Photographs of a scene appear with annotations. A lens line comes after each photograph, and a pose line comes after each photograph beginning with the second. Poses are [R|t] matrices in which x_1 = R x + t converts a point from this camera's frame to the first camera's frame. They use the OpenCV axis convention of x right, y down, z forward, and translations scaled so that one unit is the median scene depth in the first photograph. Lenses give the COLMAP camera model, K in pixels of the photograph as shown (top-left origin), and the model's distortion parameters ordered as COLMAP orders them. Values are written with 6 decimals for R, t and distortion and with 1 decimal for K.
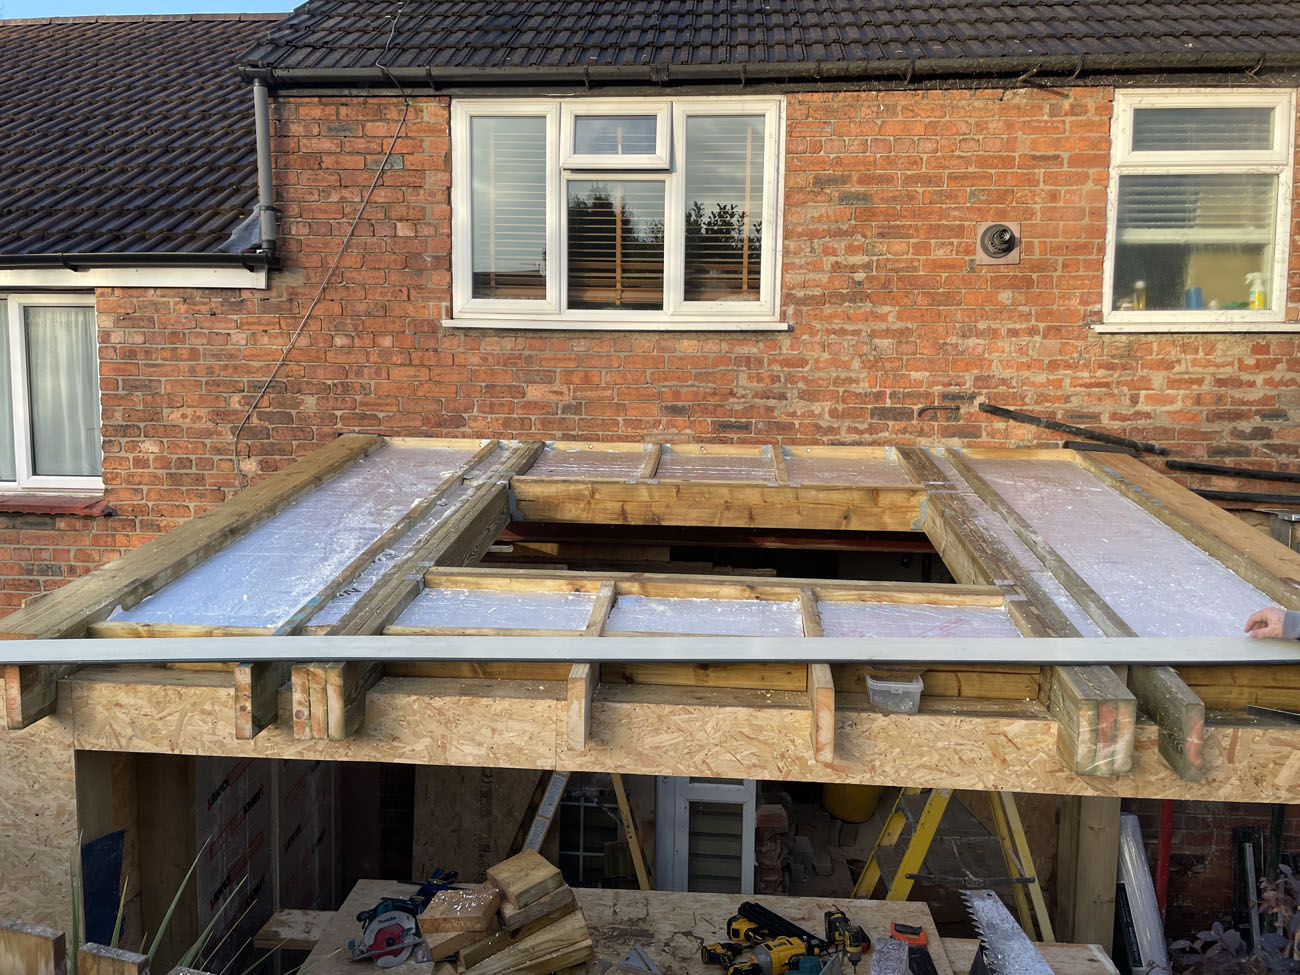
lens RADIAL K [[989.5, 0, 655.2], [0, 989.5, 485.2], [0, 0, 1]] dist [0.068770, -0.006812]
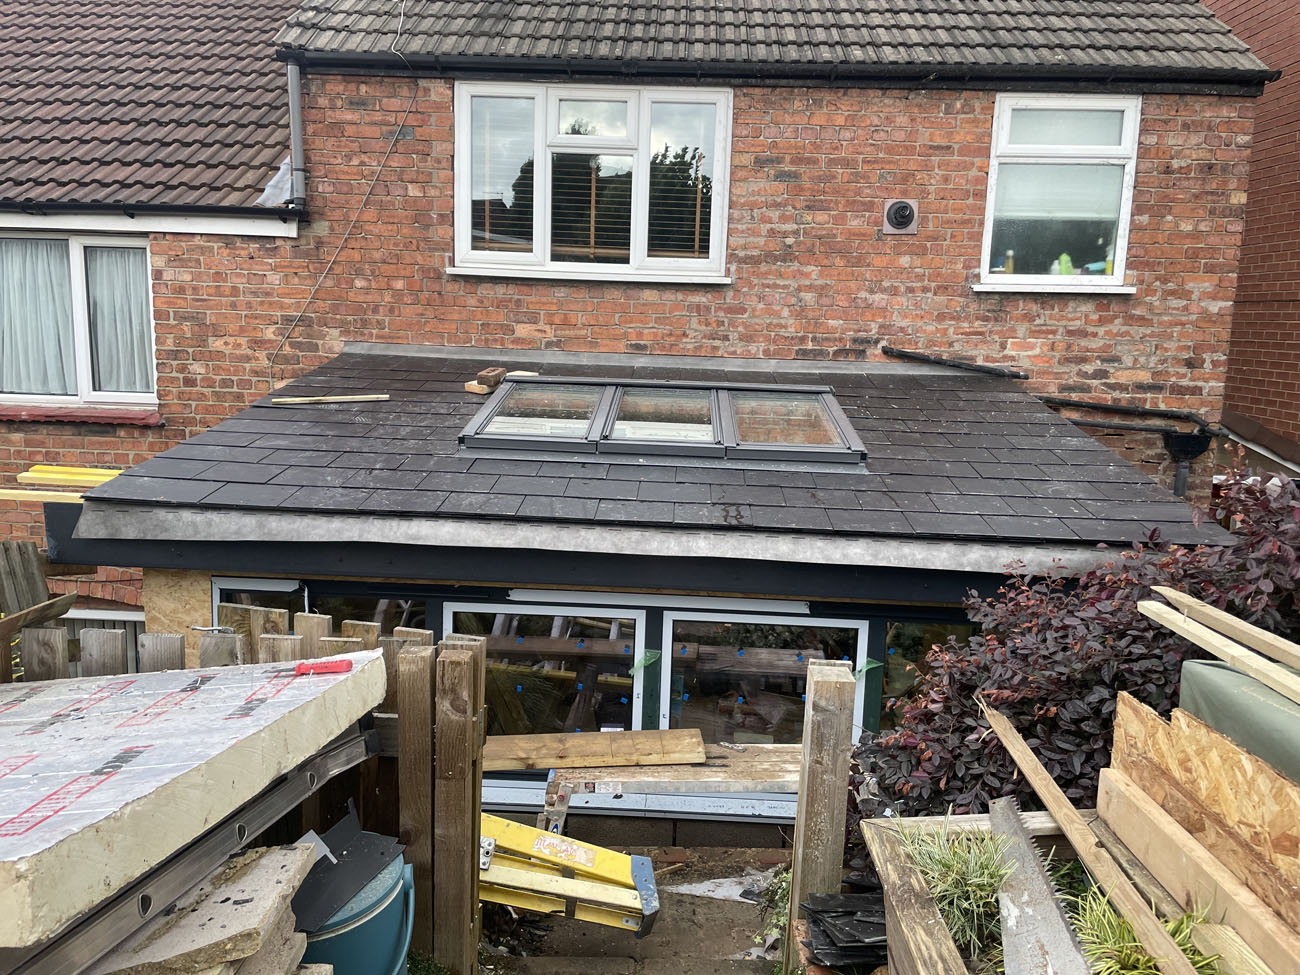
lens RADIAL K [[989.5, 0, 649.9], [0, 989.5, 480.8], [0, 0, 1]] dist [0.068770, -0.006812]
pose [[0.999322, 0.014179, 0.033991, -0.005107], [-0.016331, 0.997823, 0.063895, 0.010119], [-0.033011, -0.064407, 0.997378, -0.229049]]
